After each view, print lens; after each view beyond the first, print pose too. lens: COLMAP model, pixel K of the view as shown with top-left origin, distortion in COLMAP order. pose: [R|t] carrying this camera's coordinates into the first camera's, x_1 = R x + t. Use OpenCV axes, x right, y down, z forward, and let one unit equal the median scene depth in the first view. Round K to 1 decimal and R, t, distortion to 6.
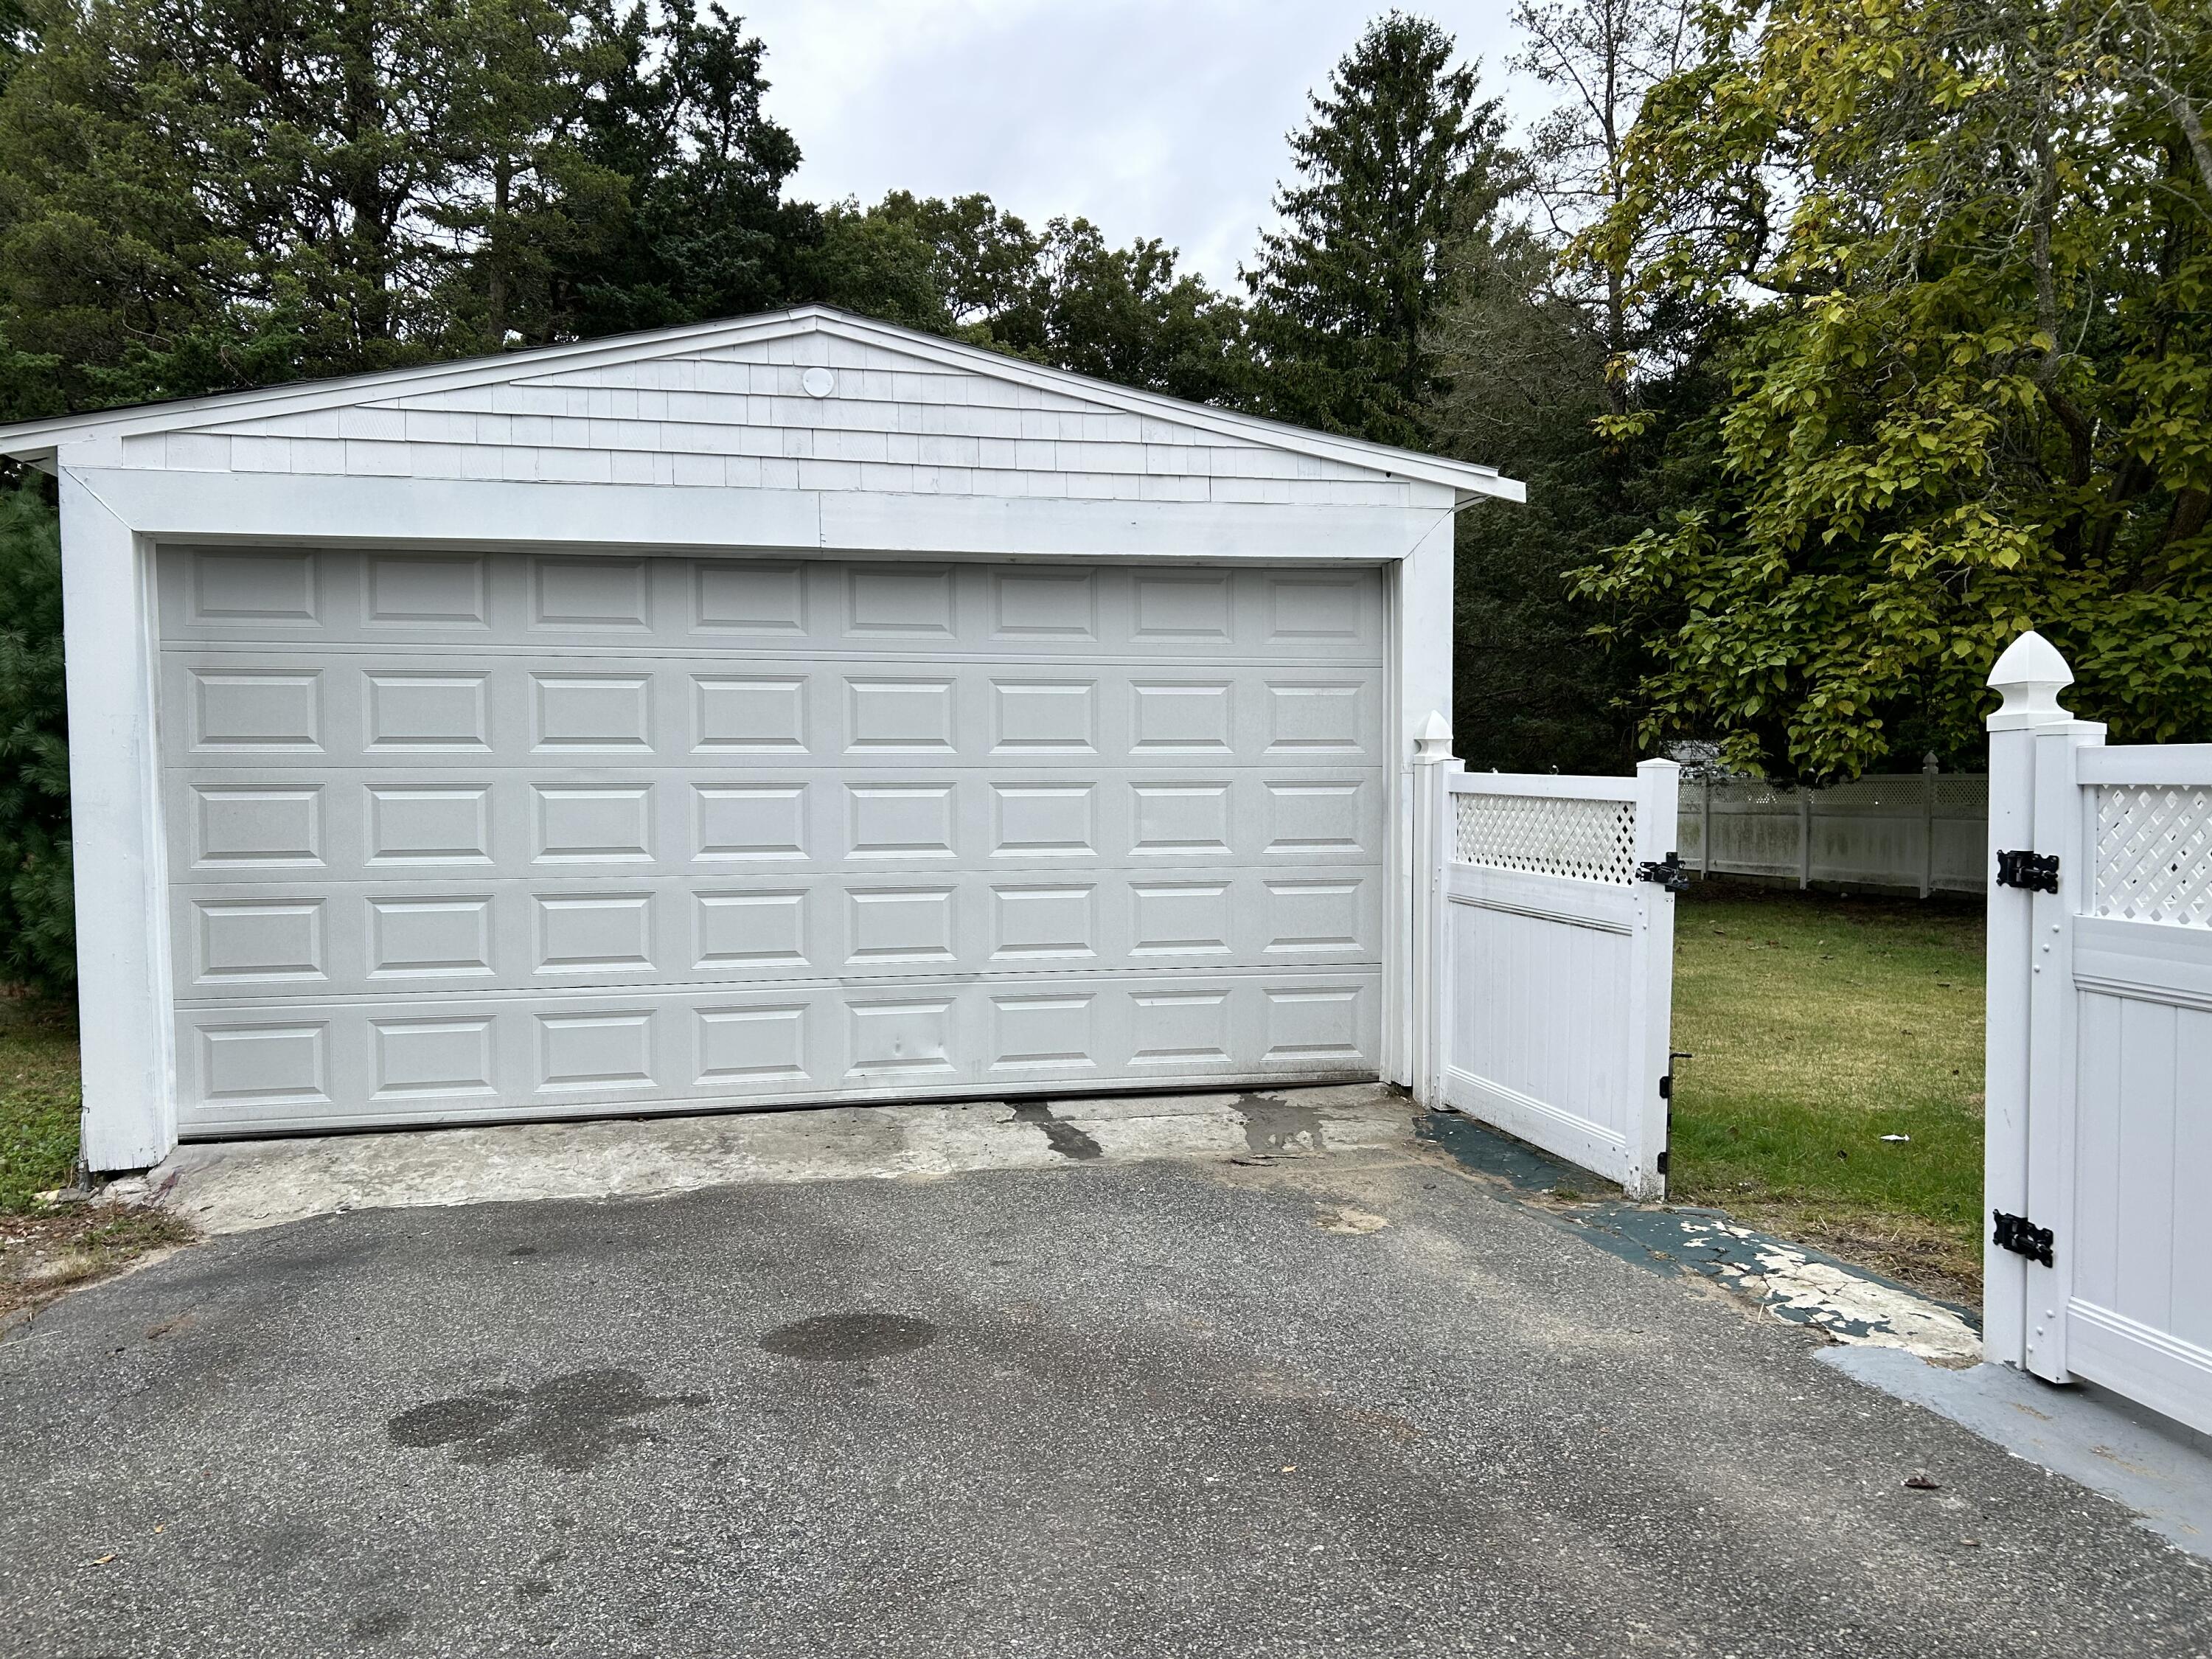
lens RADIAL K [[1662.3, 0, 1078.9], [0, 1662.3, 870.6], [0, 0, 1]] dist [0.058920, -0.059289]
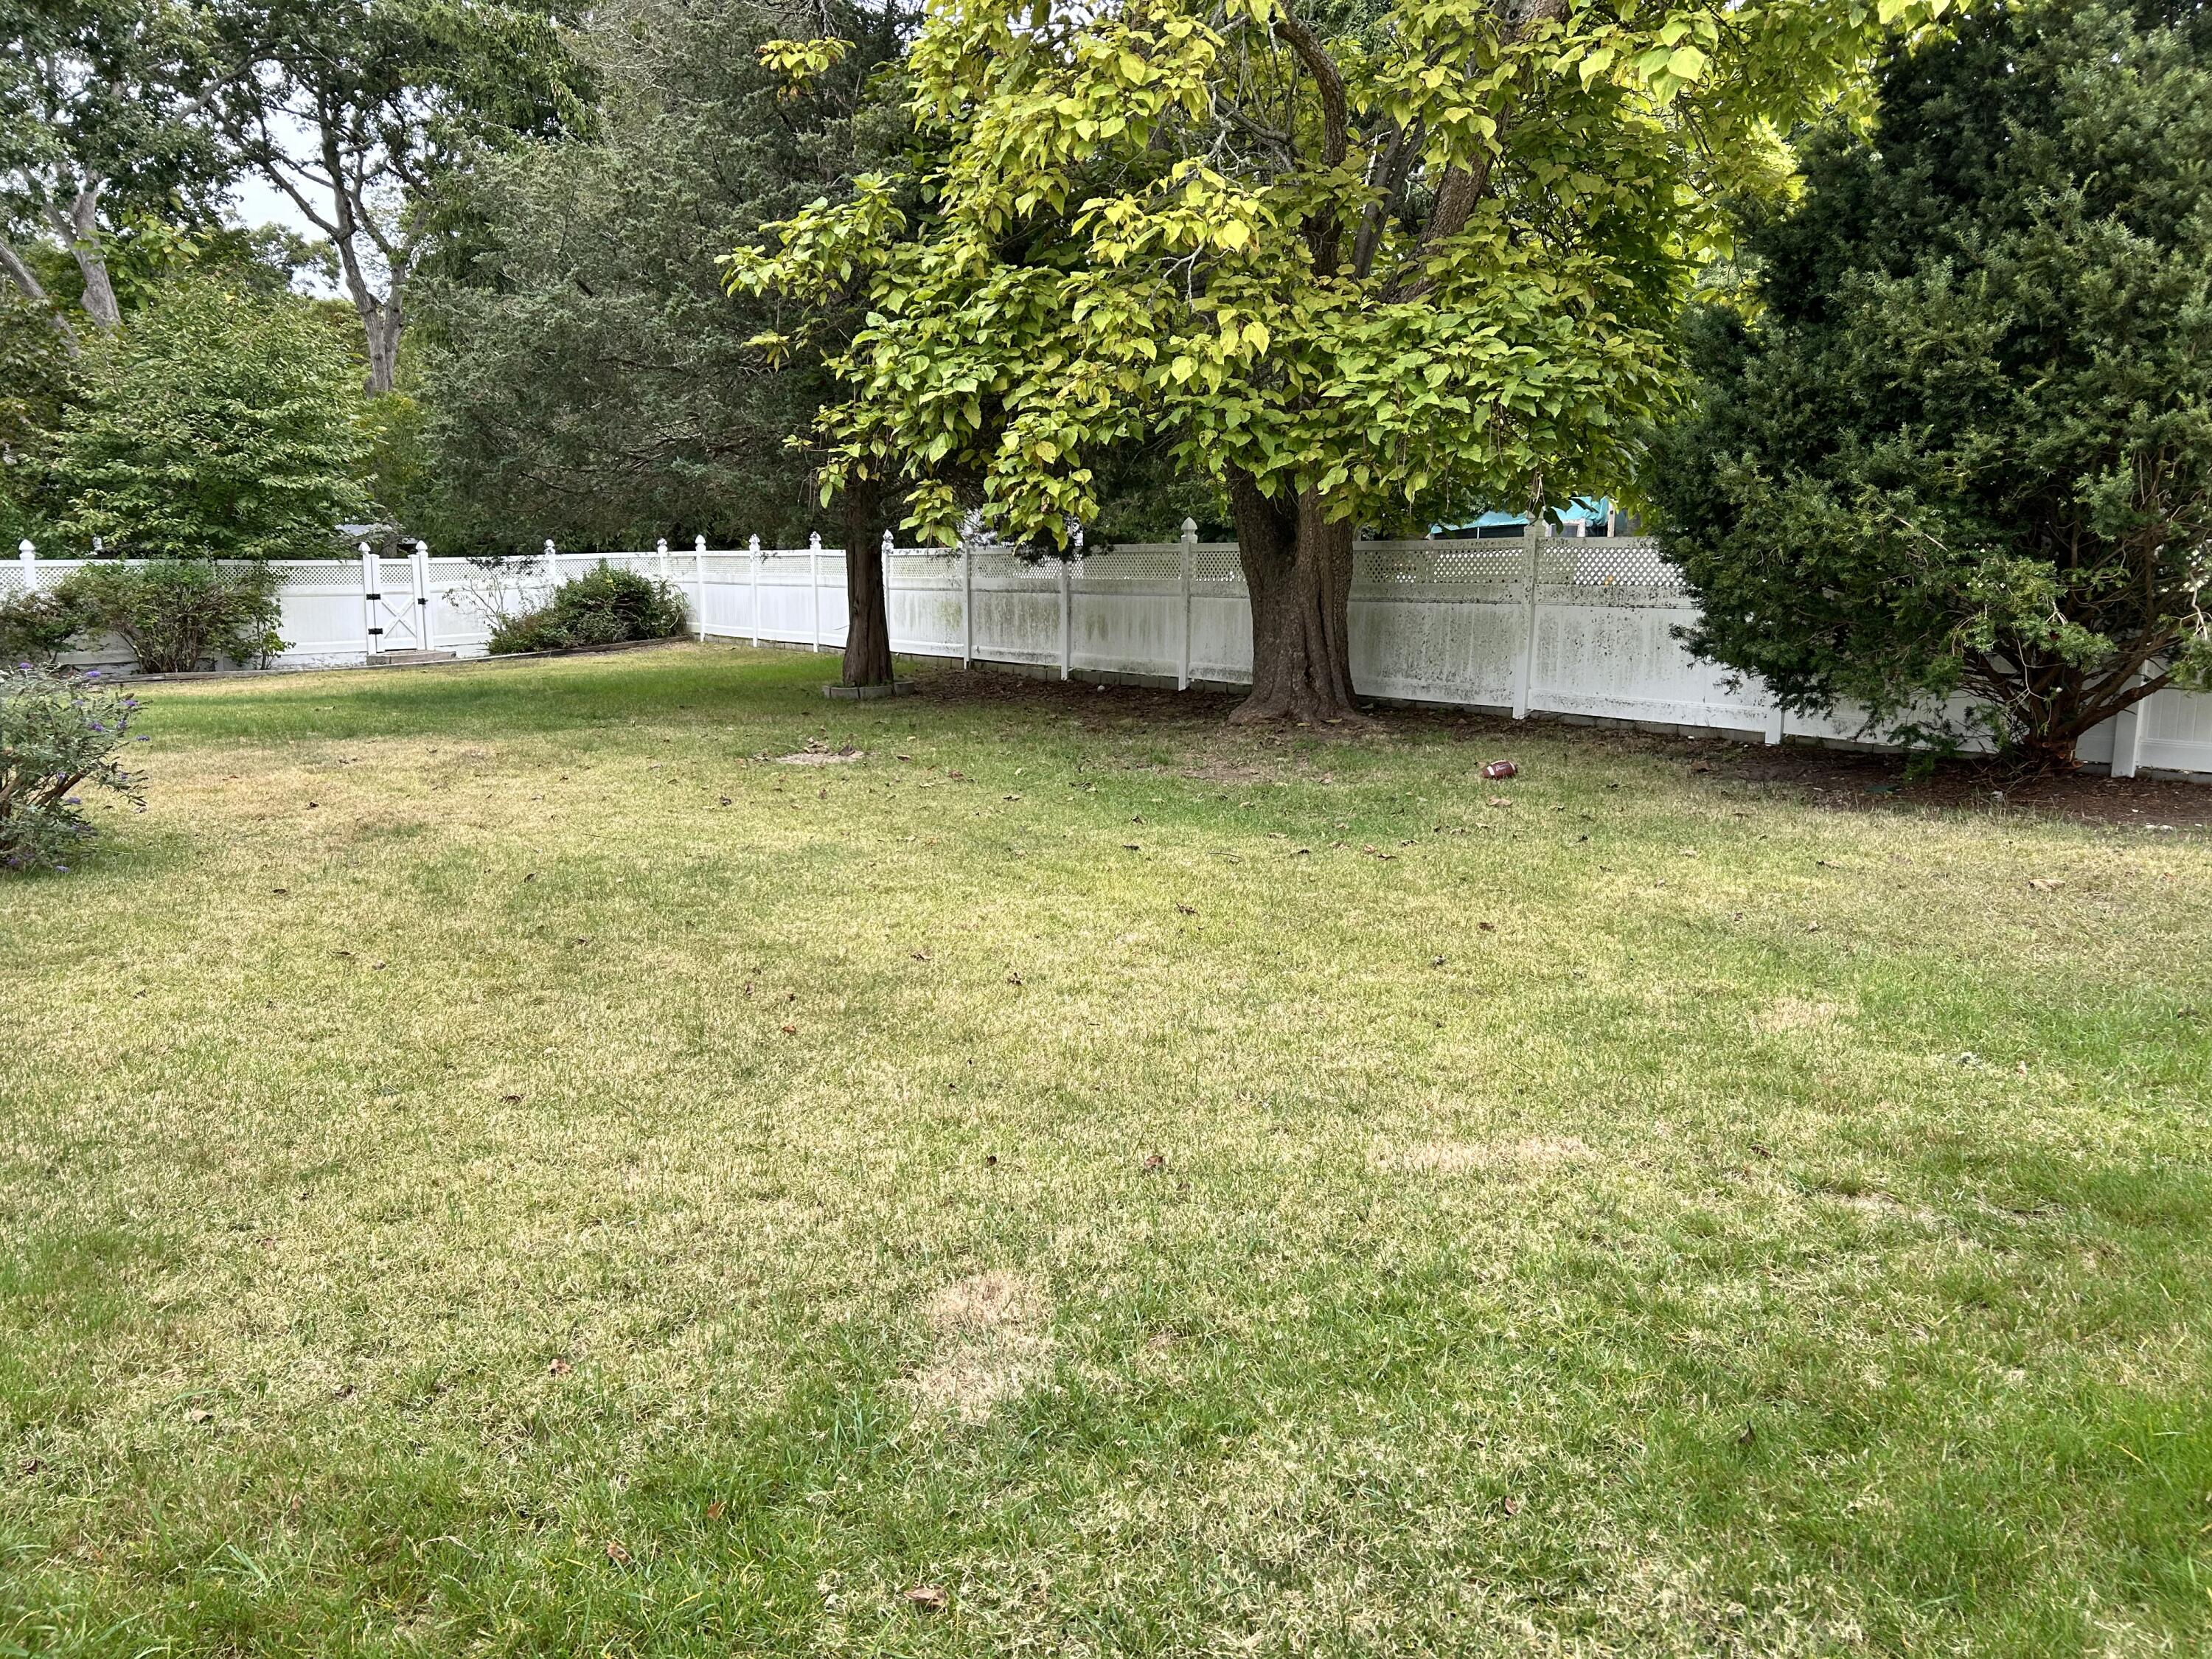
lens RADIAL K [[1662.3, 0, 1104.9], [0, 1662.3, 840.7], [0, 0, 1]] dist [0.058920, -0.059289]
pose [[0.929803, -0.067162, 0.361877, 0.204025], [0.022545, 0.991757, 0.126136, -0.020156], [-0.367366, -0.109123, 0.923653, 0.302273]]
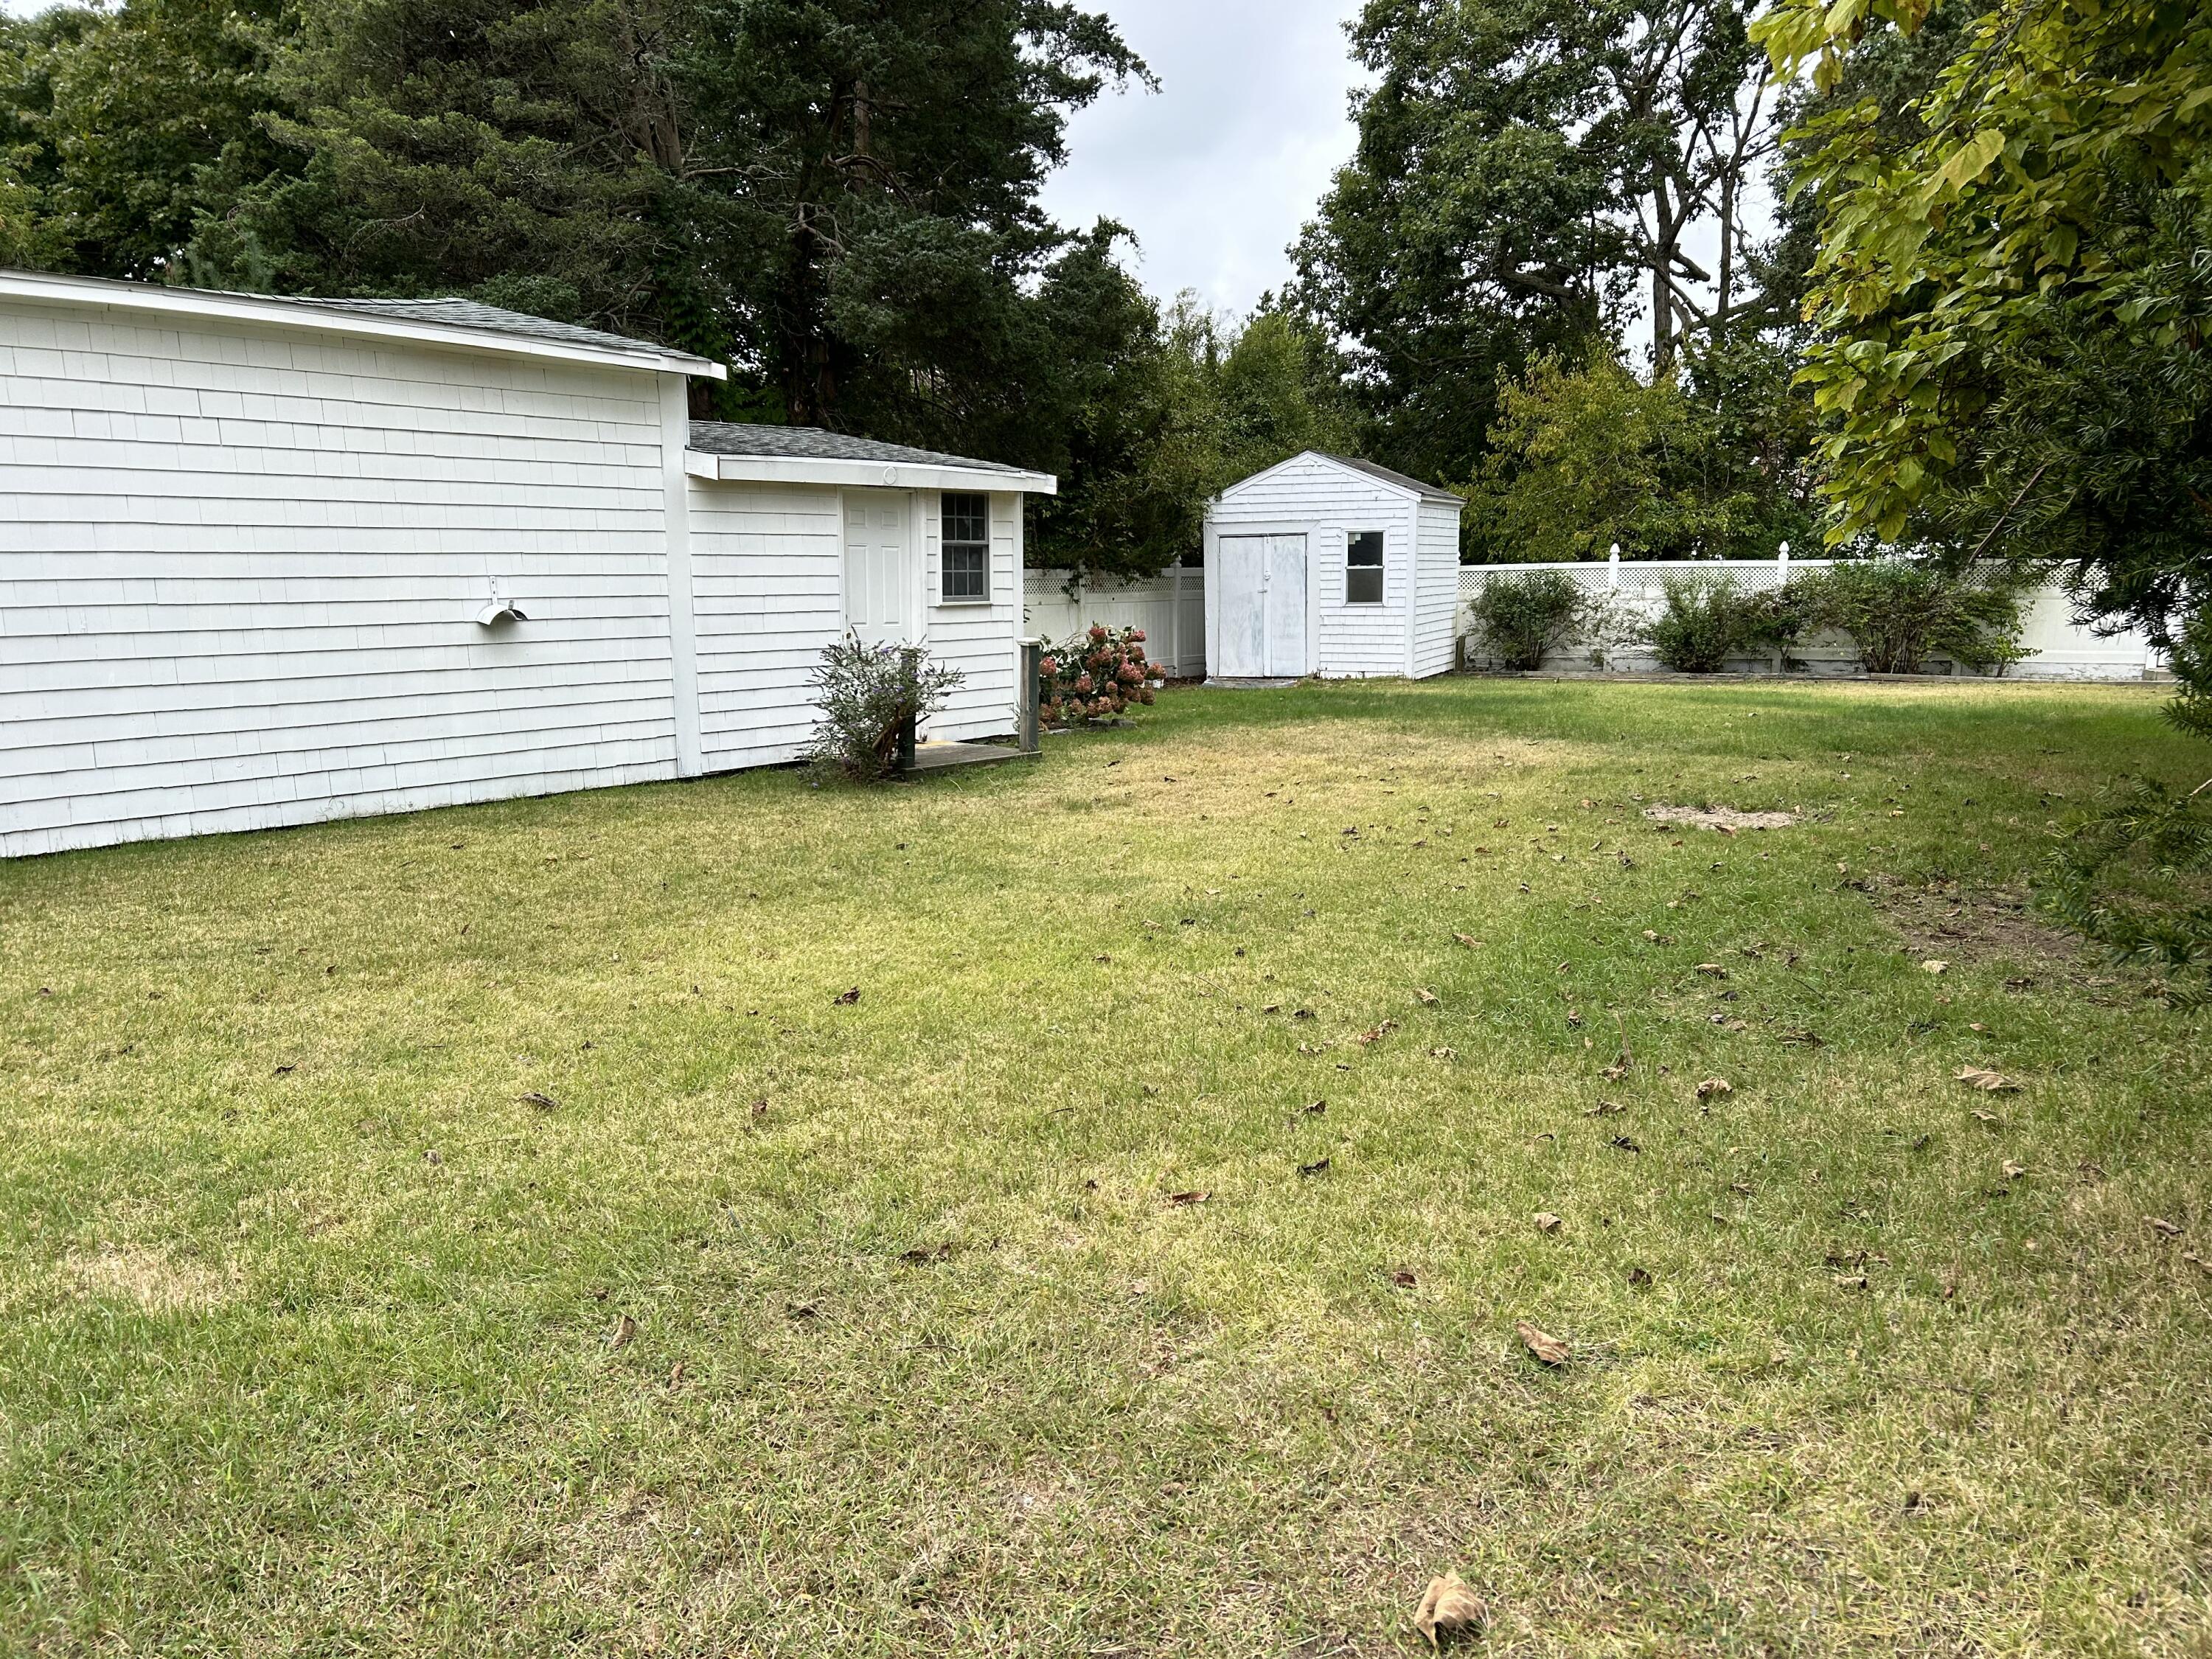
lens RADIAL K [[1662.3, 0, 1092.3], [0, 1662.3, 833.8], [0, 0, 1]] dist [0.058920, -0.059289]
pose [[0.646427, 0.129365, -0.751929, 0.696628], [-0.038185, 0.989771, 0.137457, -0.035771], [0.762020, -0.060144, 0.644754, 0.497142]]
